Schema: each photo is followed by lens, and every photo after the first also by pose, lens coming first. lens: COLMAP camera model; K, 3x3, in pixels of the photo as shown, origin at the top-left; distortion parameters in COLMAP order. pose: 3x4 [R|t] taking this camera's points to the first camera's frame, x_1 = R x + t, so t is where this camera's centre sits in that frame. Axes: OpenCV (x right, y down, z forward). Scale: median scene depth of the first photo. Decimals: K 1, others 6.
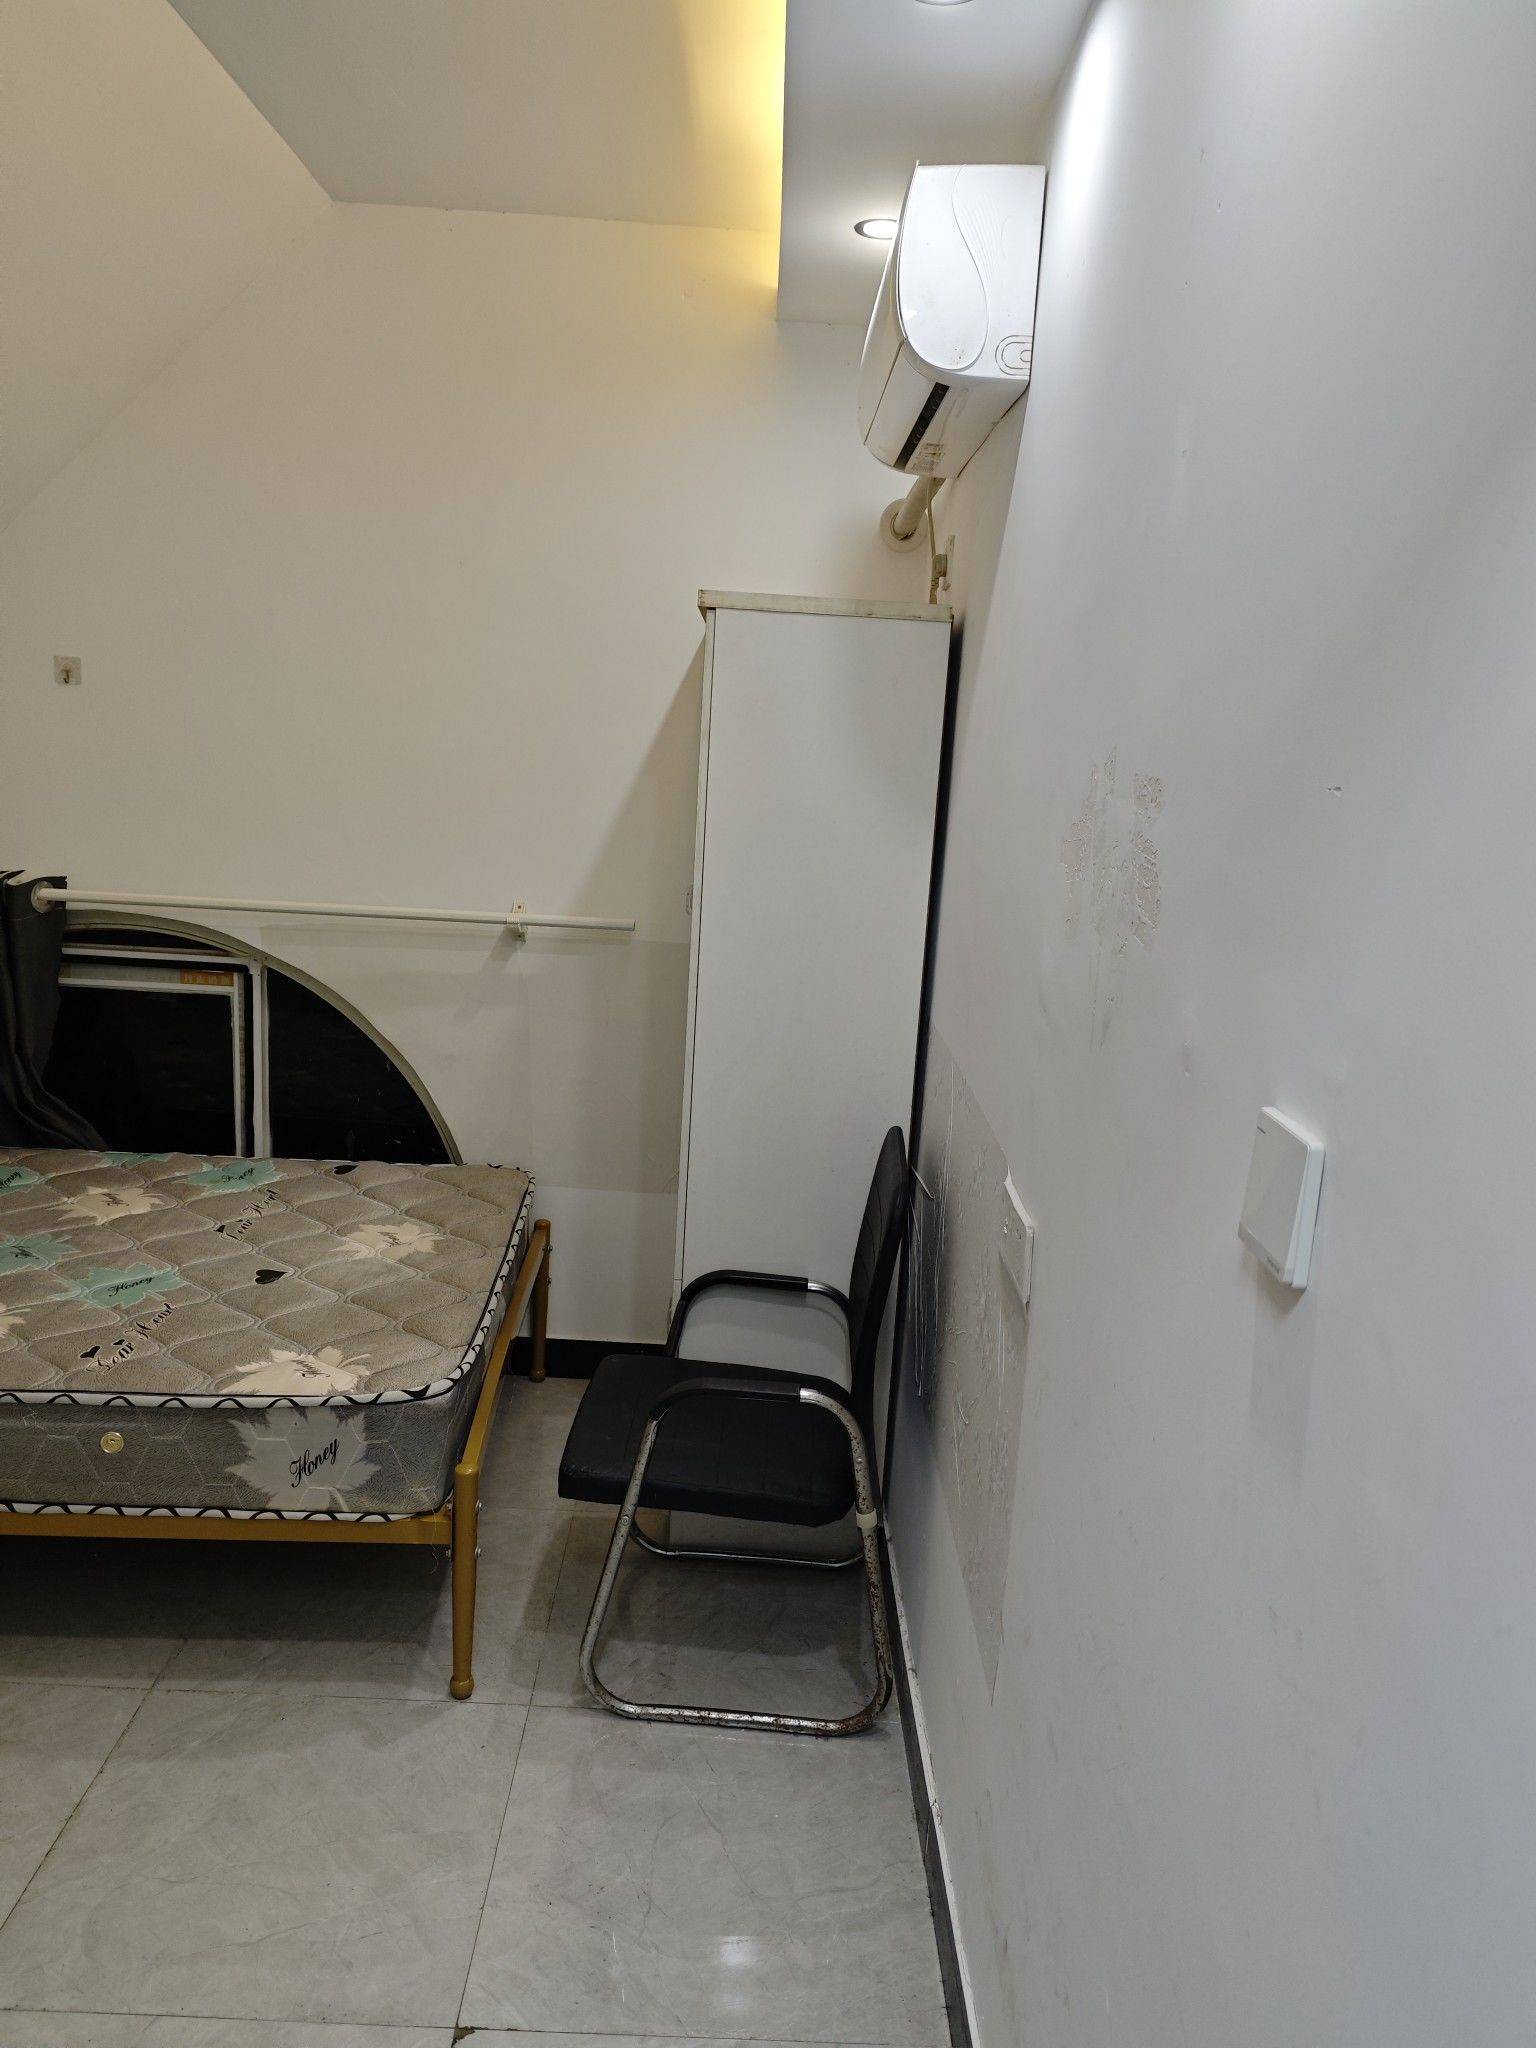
lens RADIAL K [[1483.3, 0, 768.0], [0, 1483.3, 1024.0], [0, 0, 1]] dist [0.029197, -0.034493]
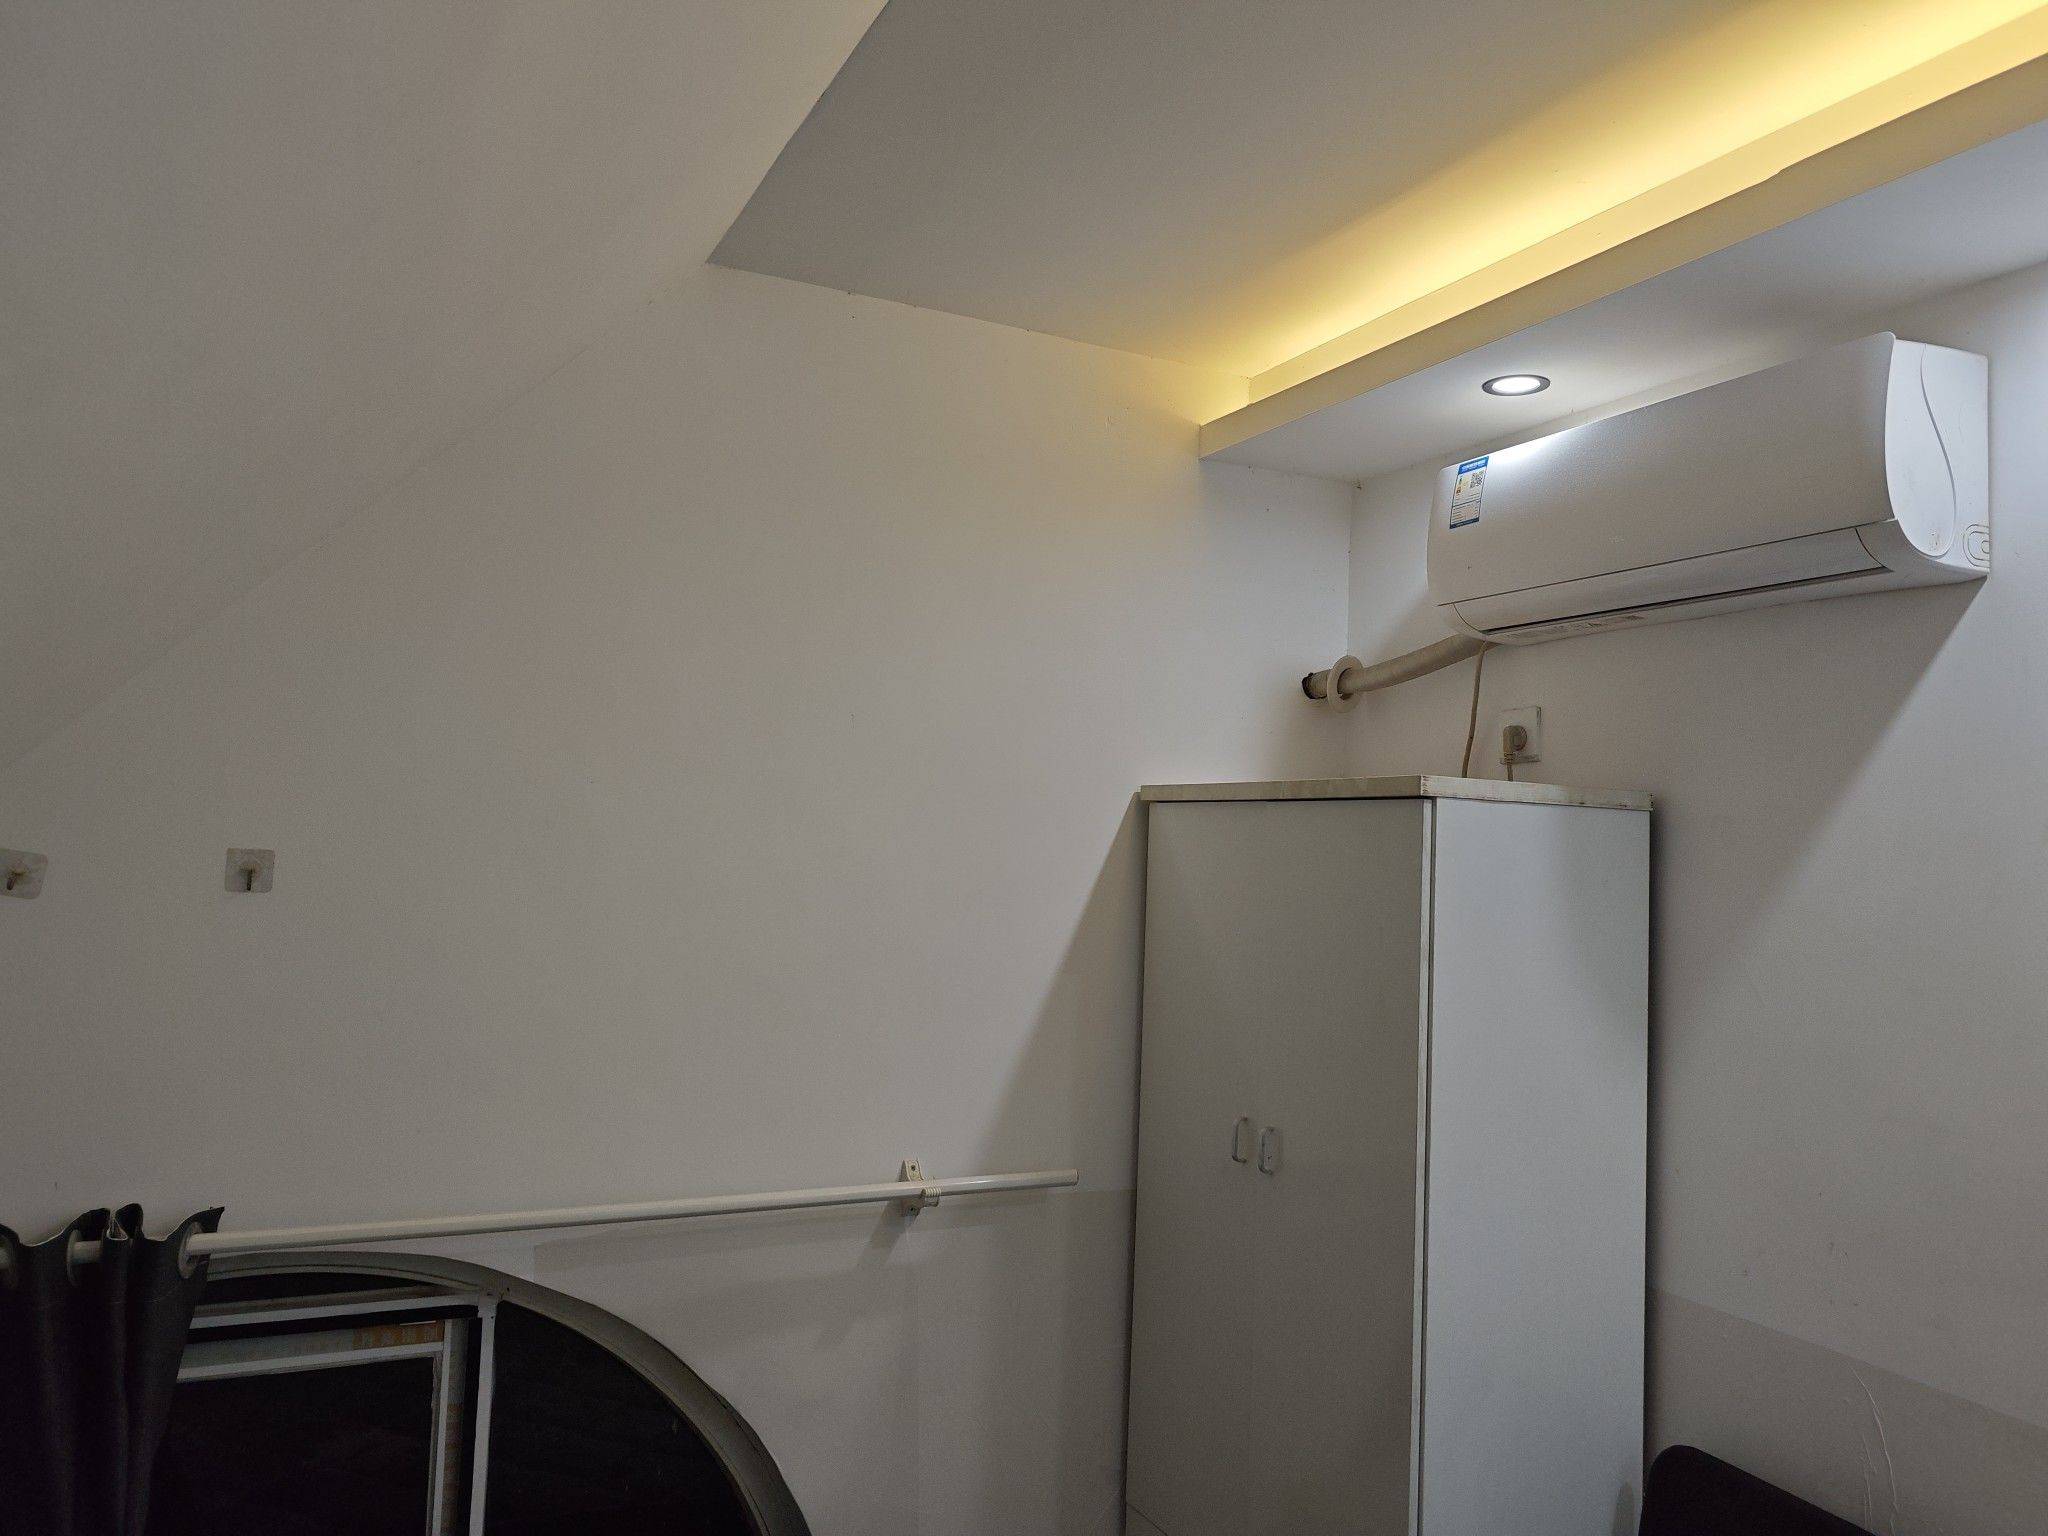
lens RADIAL K [[1483.3, 0, 1019.5], [0, 1483.3, 754.9], [0, 0, 1]] dist [0.029197, -0.034493]
pose [[0.903850, 0.003757, 0.427832, -0.478941], [0.096136, 0.972608, -0.211642, -0.129111], [-0.416908, 0.232423, 0.878730, 0.322956]]
